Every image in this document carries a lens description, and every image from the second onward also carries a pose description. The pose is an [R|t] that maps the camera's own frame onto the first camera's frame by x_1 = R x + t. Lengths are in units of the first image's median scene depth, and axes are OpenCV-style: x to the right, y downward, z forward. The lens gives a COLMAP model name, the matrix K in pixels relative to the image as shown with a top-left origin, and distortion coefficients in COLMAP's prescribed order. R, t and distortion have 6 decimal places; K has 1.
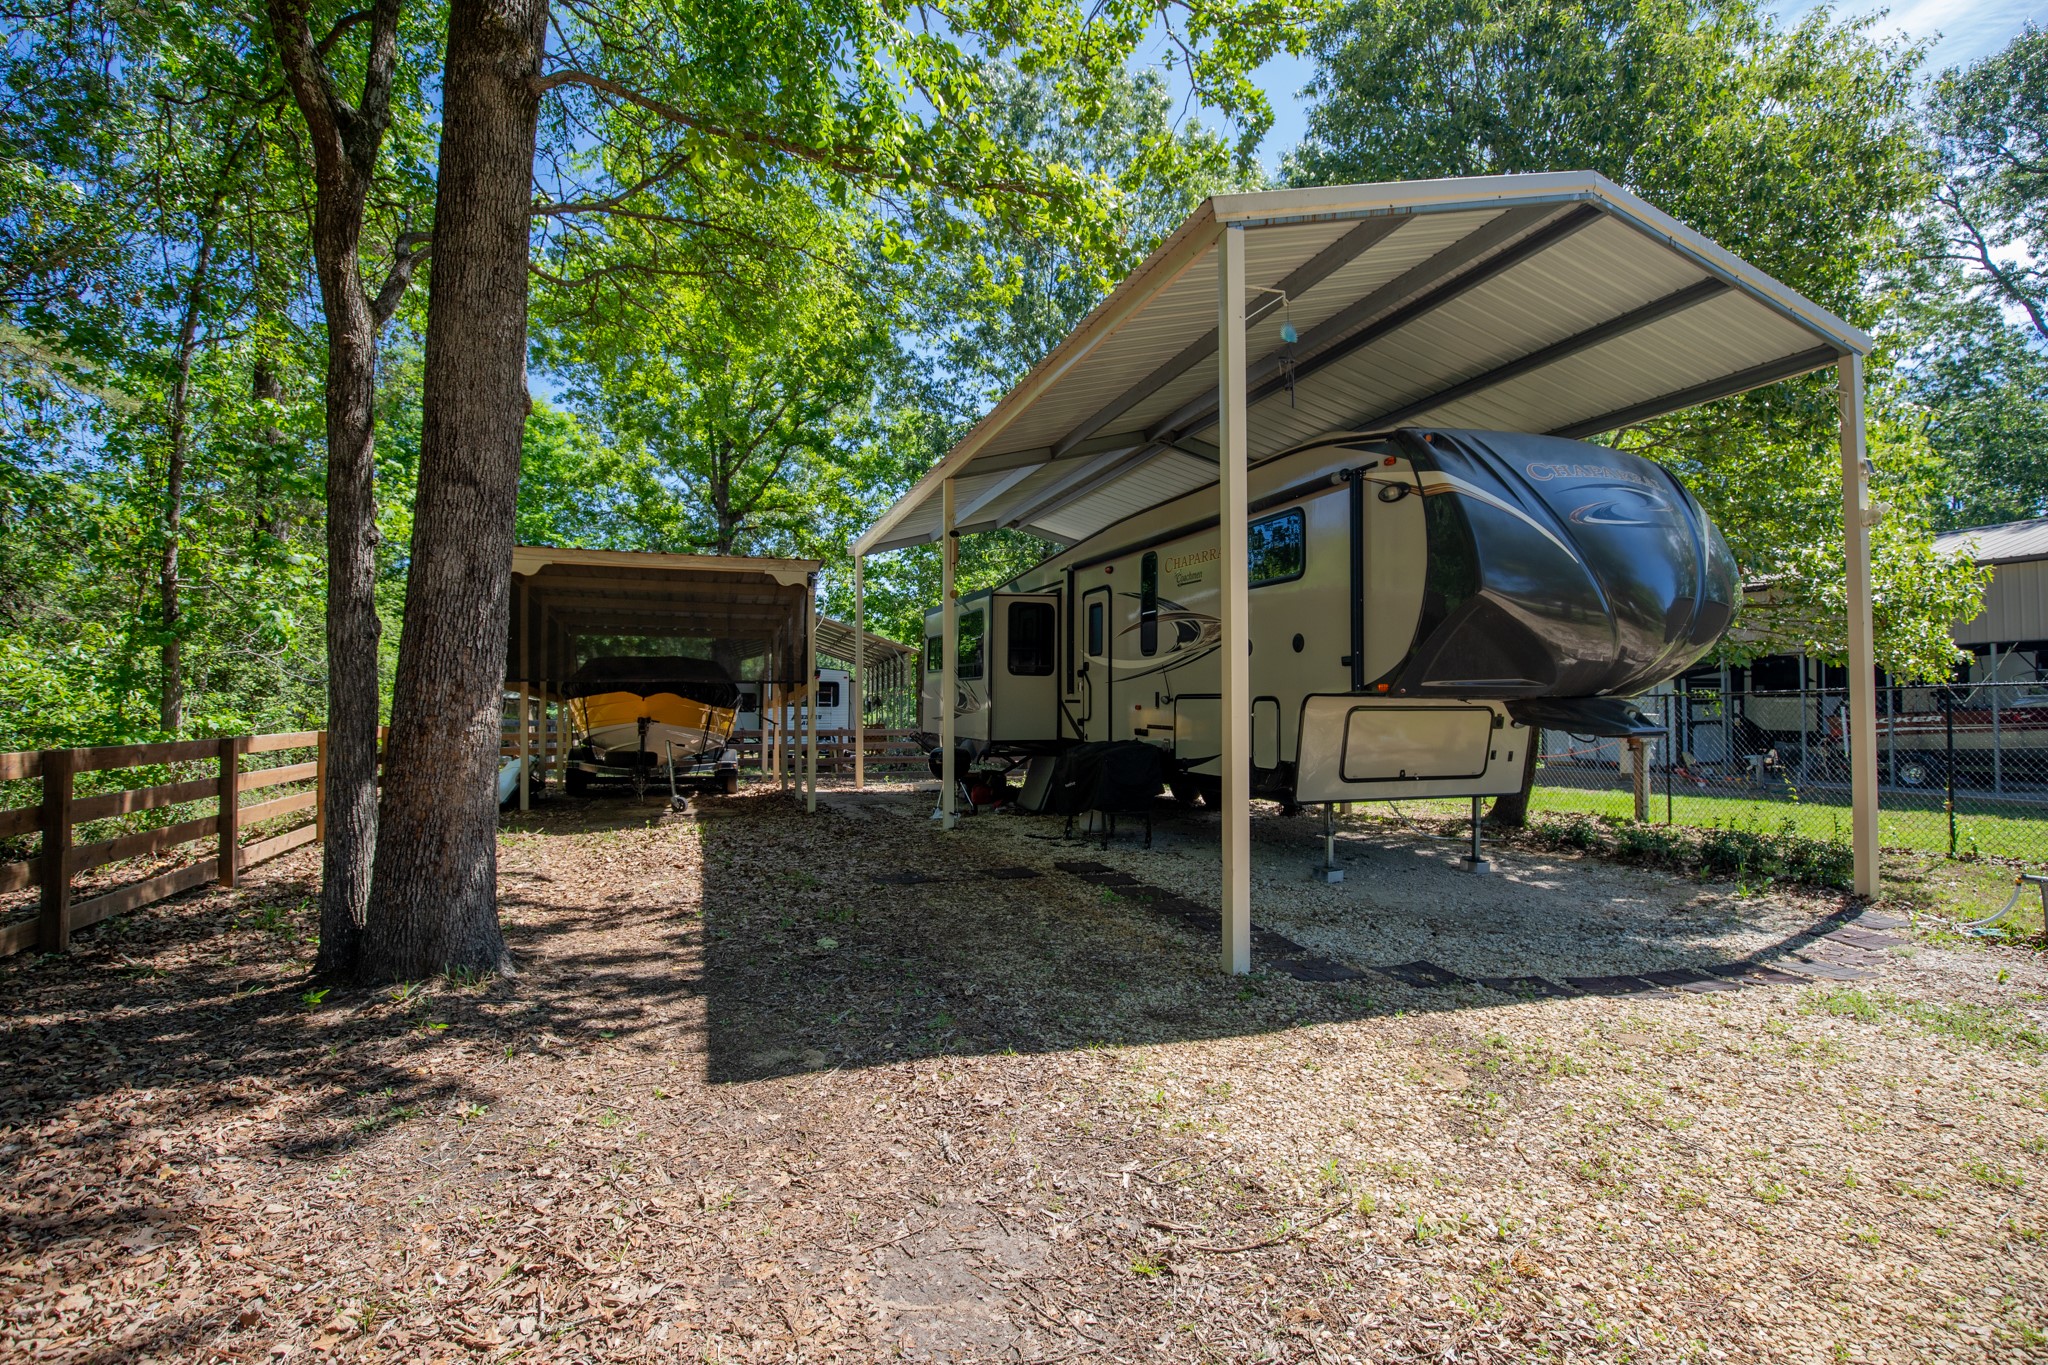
lens RADIAL K [[994.8, 0, 1083.2], [0, 994.8, 673.9], [0, 0, 1]] dist [0.000090, -0.000027]
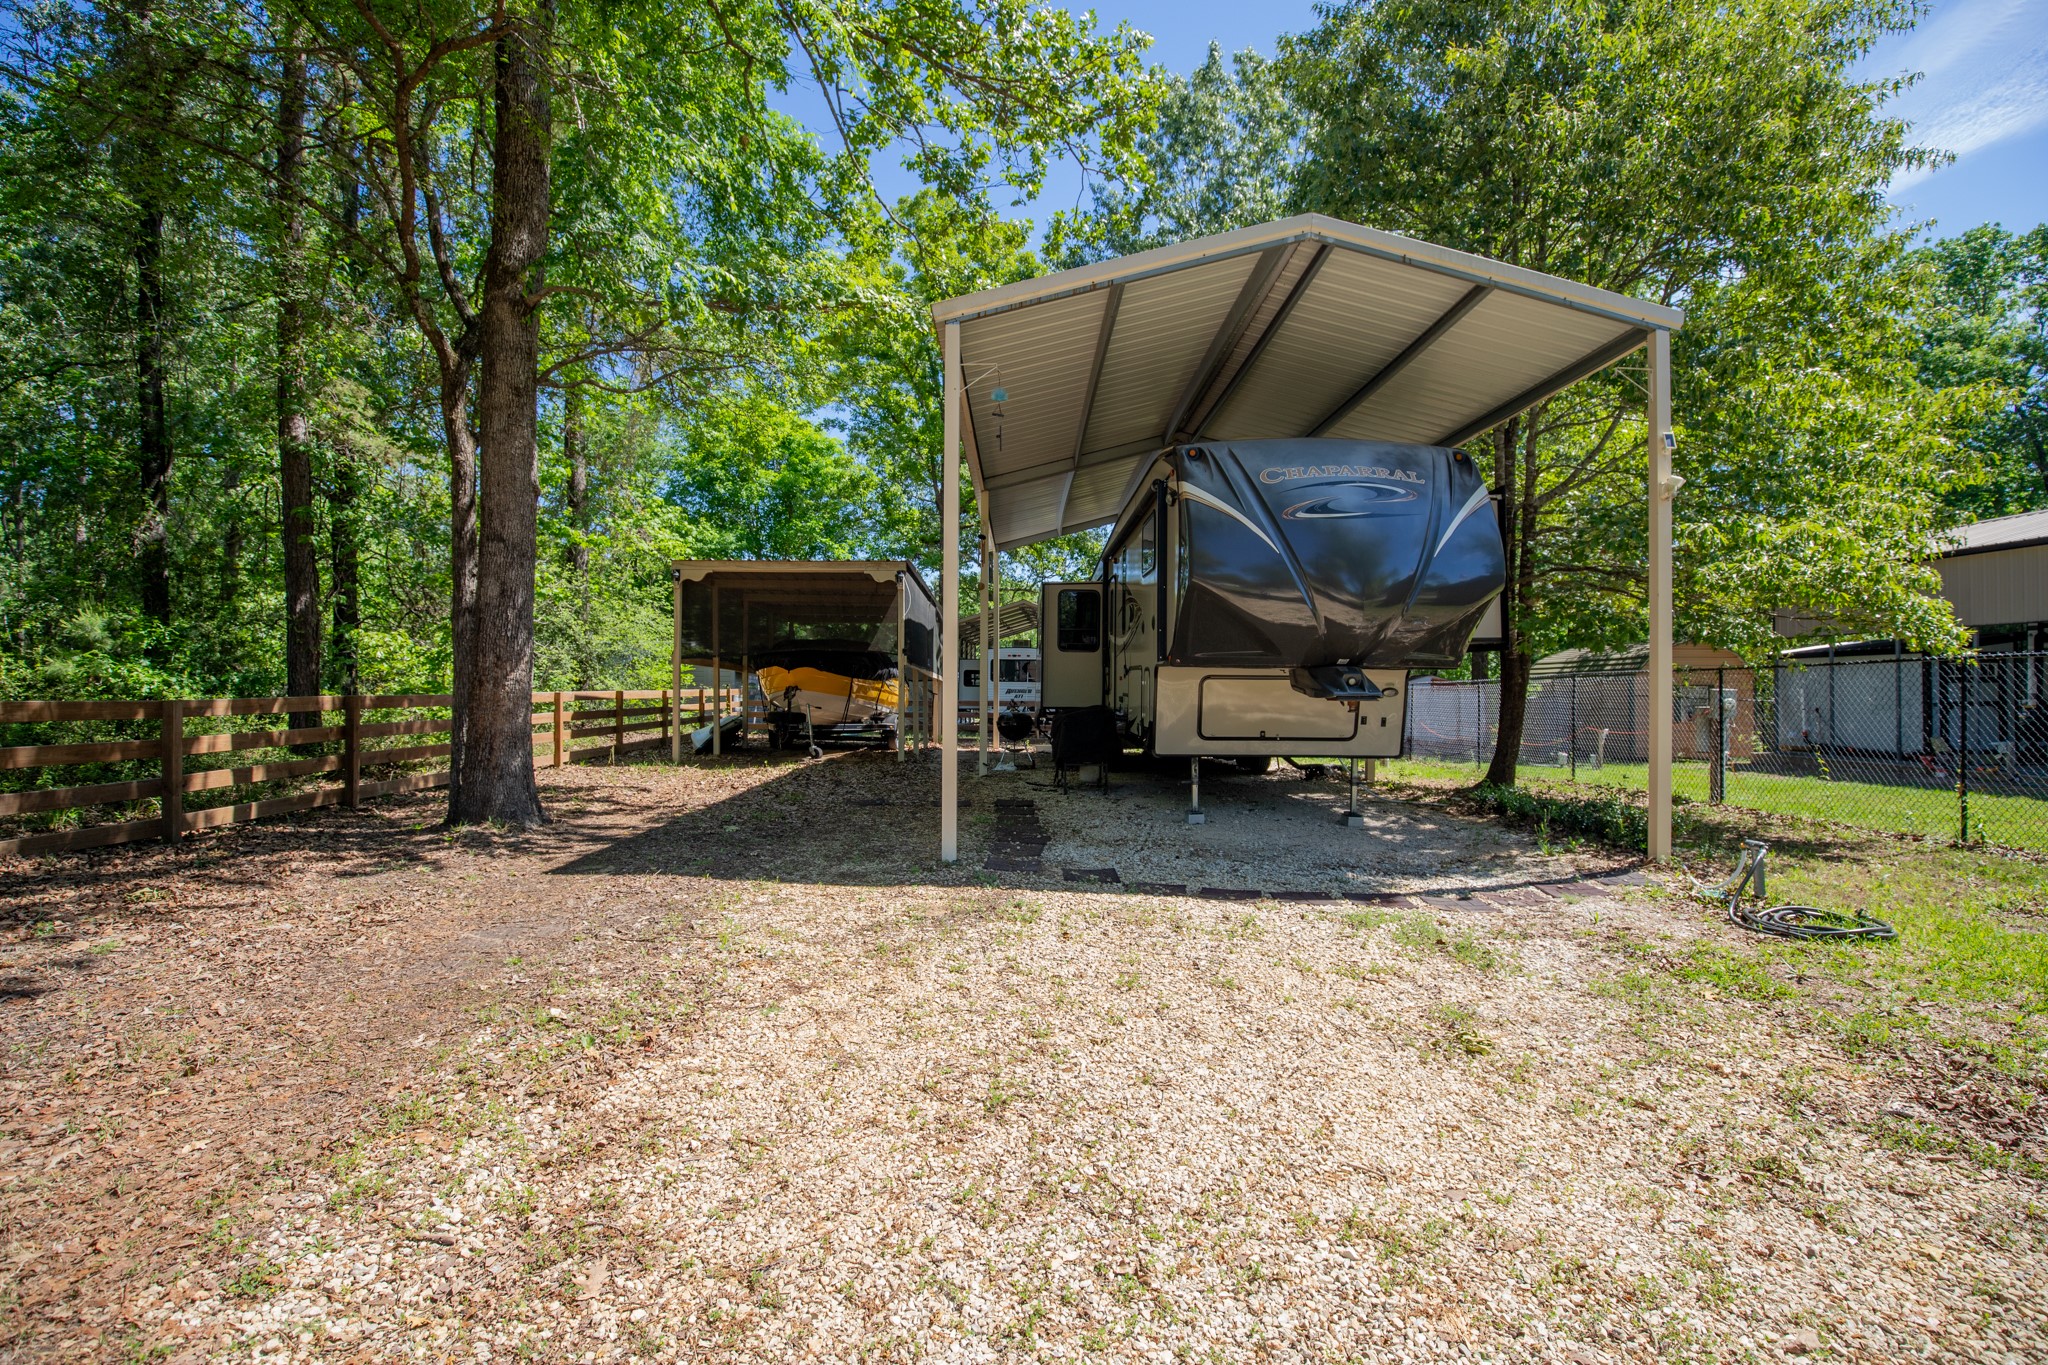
lens RADIAL K [[994.8, 0, 1083.2], [0, 994.8, 673.9], [0, 0, 1]] dist [0.000090, -0.000027]
pose [[0.947074, -0.000586, -0.321015, 0.470372], [0.007845, 0.999742, 0.021320, 0.003518], [0.320919, -0.022710, 0.946834, -0.154665]]
